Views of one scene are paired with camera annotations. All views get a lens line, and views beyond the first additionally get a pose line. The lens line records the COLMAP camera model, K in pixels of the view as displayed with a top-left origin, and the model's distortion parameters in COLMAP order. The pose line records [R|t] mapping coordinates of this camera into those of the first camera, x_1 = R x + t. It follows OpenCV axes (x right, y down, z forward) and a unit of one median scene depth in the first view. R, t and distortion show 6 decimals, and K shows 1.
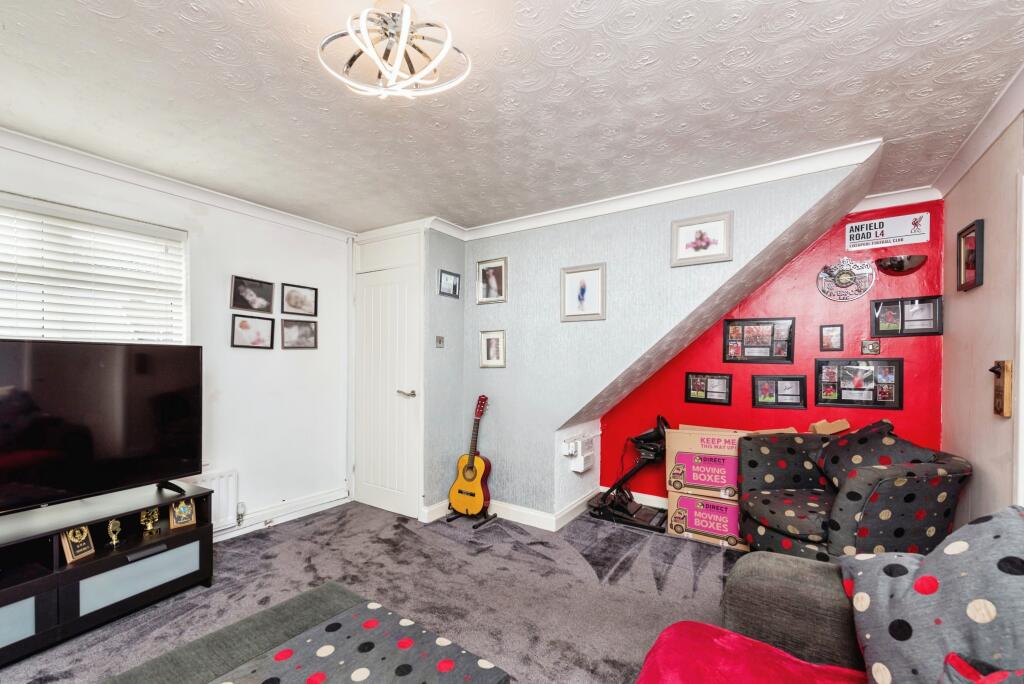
lens RADIAL K [[424.4, 0, 504.8], [0, 424.4, 371.2], [0, 0, 1]] dist [0.014854, -0.004957]
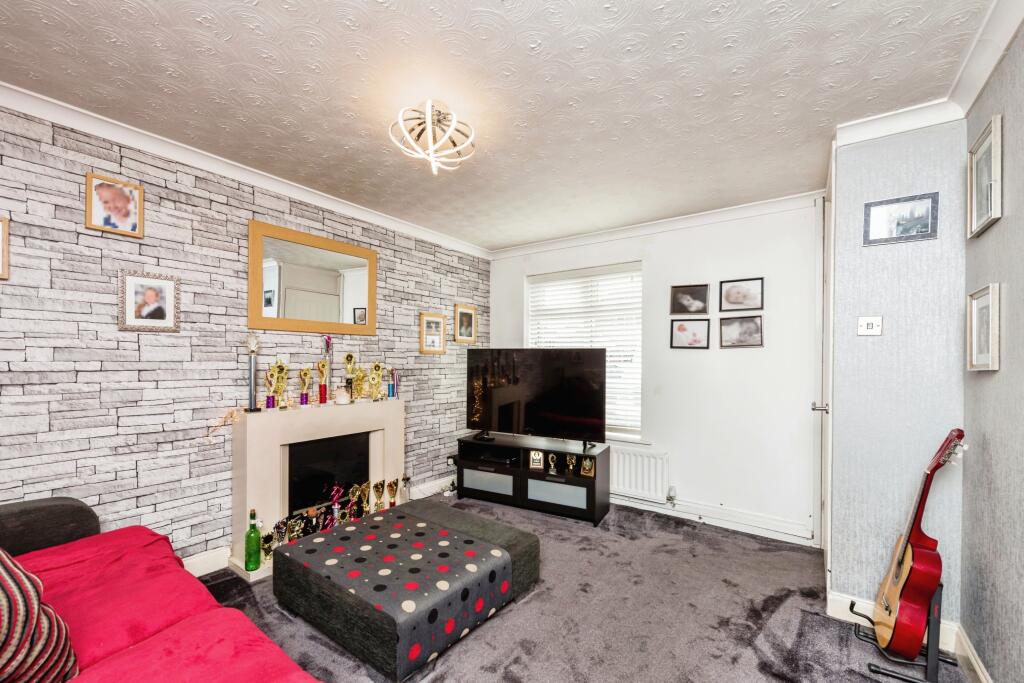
lens RADIAL K [[424.4, 0, 500.9], [0, 424.4, 364.0], [0, 0, 1]] dist [0.014854, -0.004957]
pose [[-0.040722, 0.000227, -0.999171, 0.518855], [-0.032055, 0.999485, 0.001534, -0.001362], [0.998656, 0.032091, -0.040693, 0.583440]]
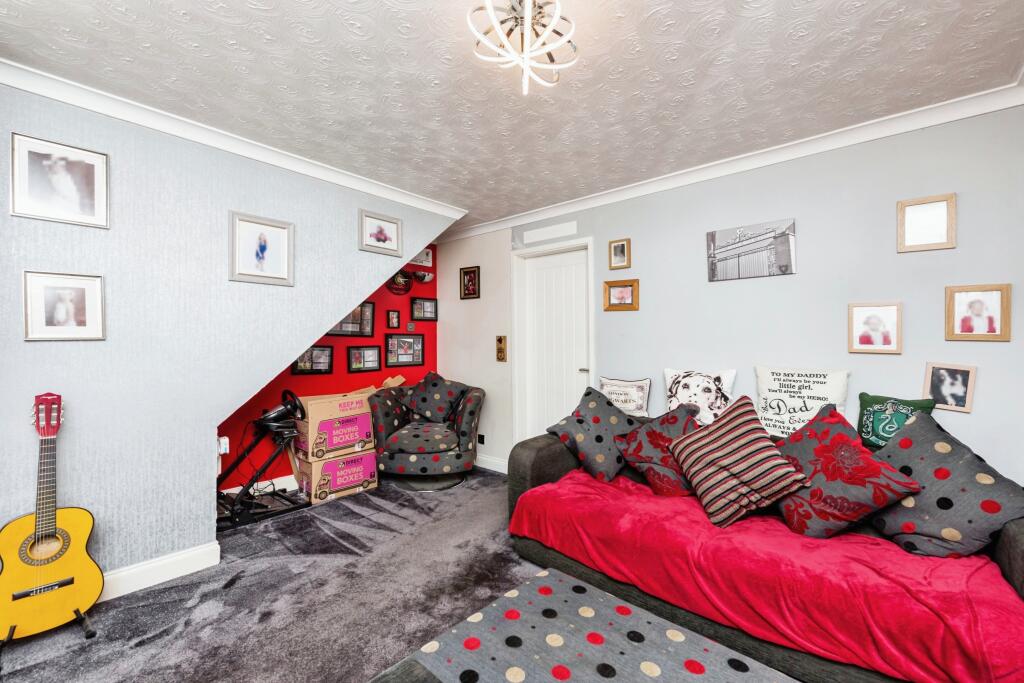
lens RADIAL K [[424.4, 0, 509.4], [0, 424.4, 336.2], [0, 0, 1]] dist [0.014854, -0.004957]
pose [[0.123948, 0.011462, 0.992223, -0.582657], [0.021156, 0.999675, -0.014191, 0.006317], [-0.992063, 0.022750, 0.123665, 0.418523]]
